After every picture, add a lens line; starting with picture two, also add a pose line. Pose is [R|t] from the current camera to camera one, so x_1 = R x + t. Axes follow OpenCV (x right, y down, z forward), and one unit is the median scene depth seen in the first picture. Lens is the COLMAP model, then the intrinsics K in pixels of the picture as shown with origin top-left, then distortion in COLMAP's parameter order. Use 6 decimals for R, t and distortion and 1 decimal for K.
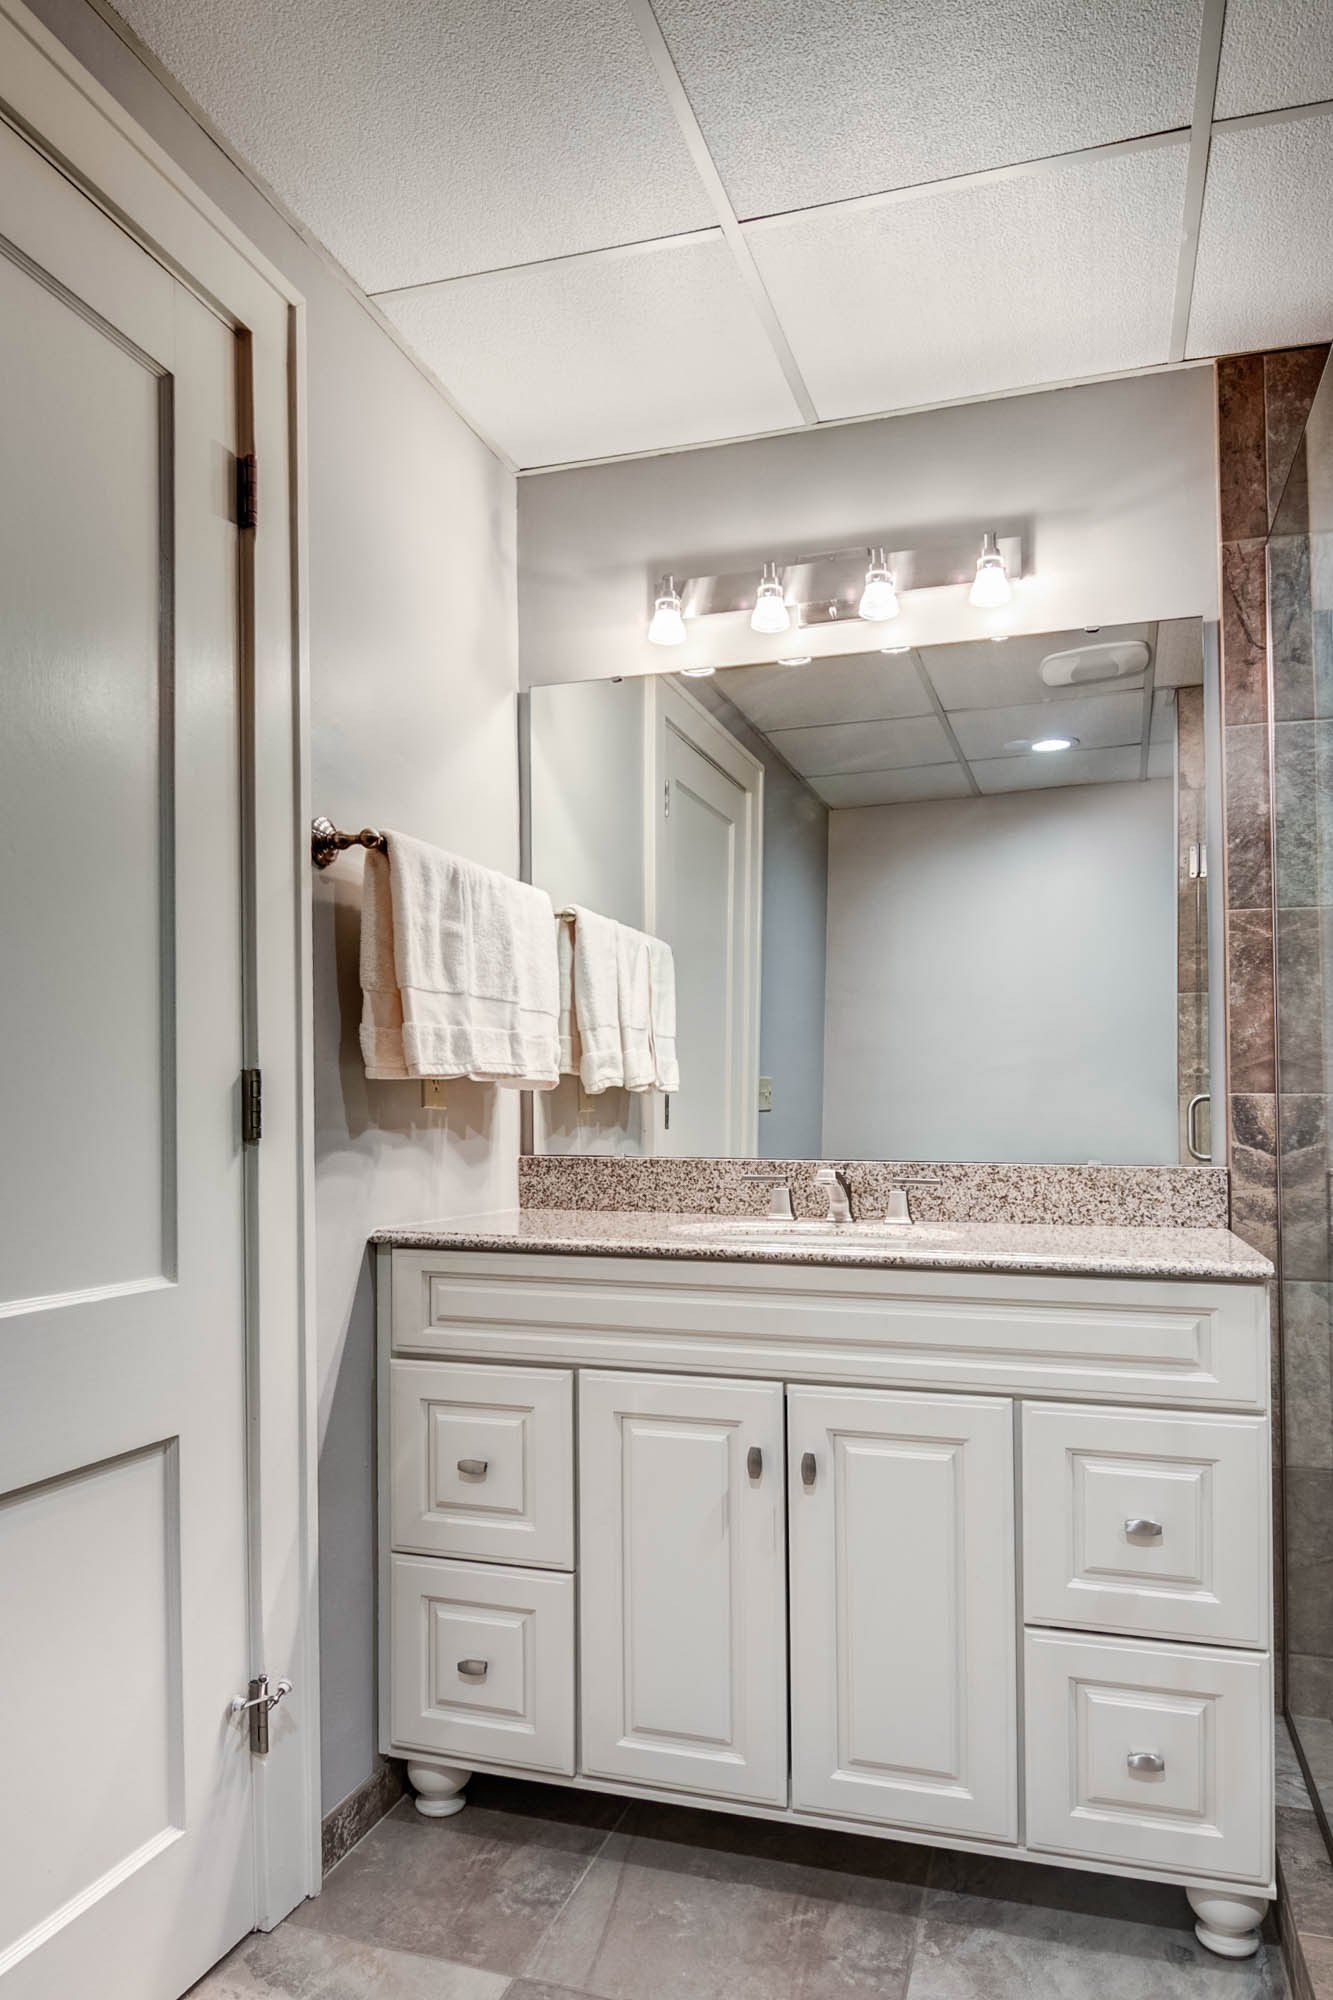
lens RADIAL K [[1124.0, 0, 661.0], [0, 1124.0, 1061.1], [0, 0, 1]] dist [-0.003352, -0.013451]
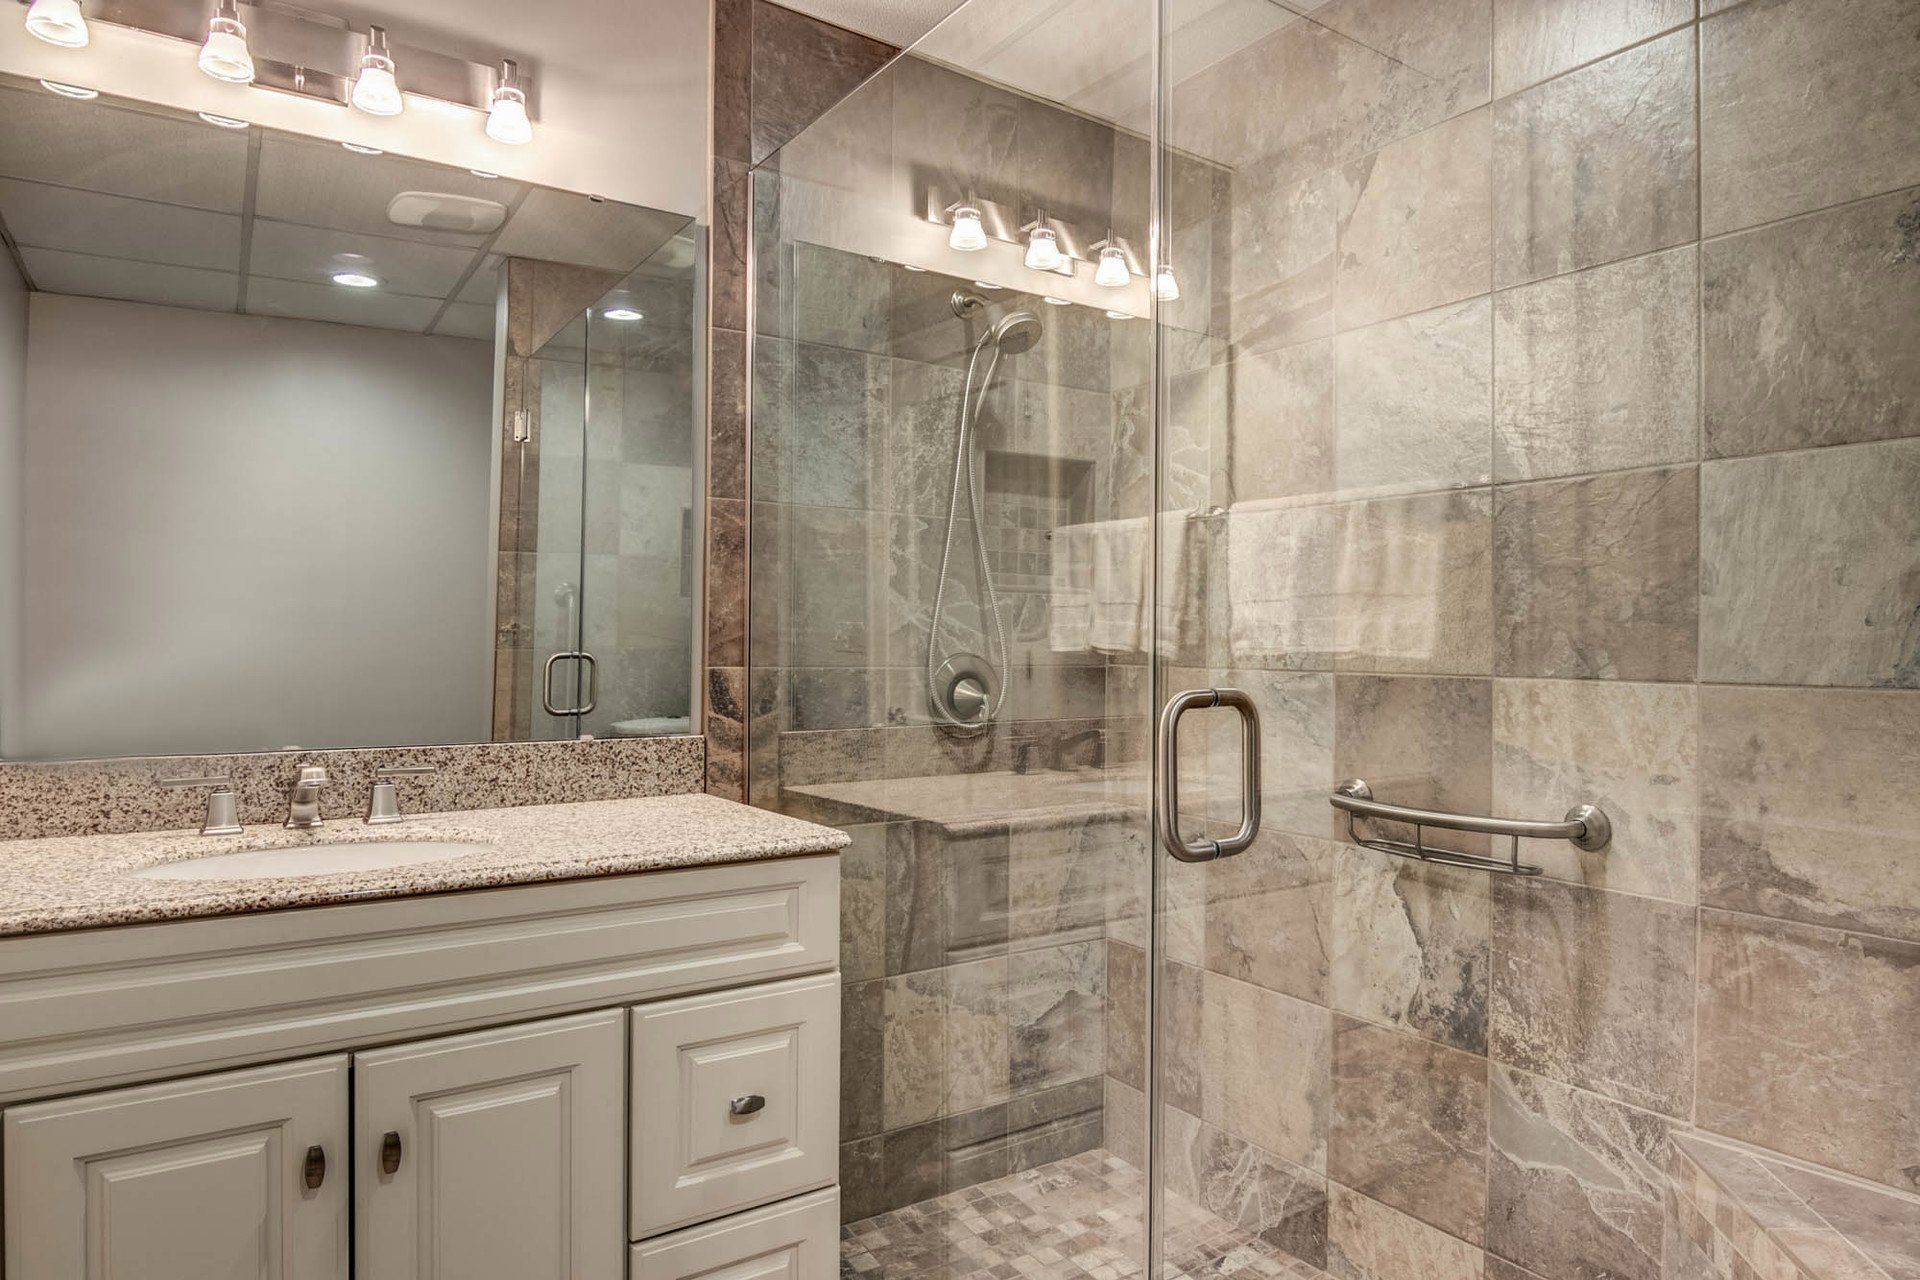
lens RADIAL K [[1100.6, 0, 955.8], [0, 1100.6, 618.8], [0, 0, 1]] dist [0.005153, -0.019431]
pose [[0.672778, 0.024631, 0.739434, -0.117247], [-0.027223, 0.999593, -0.008529, -0.015015], [-0.739343, -0.014392, 0.673175, 0.110068]]
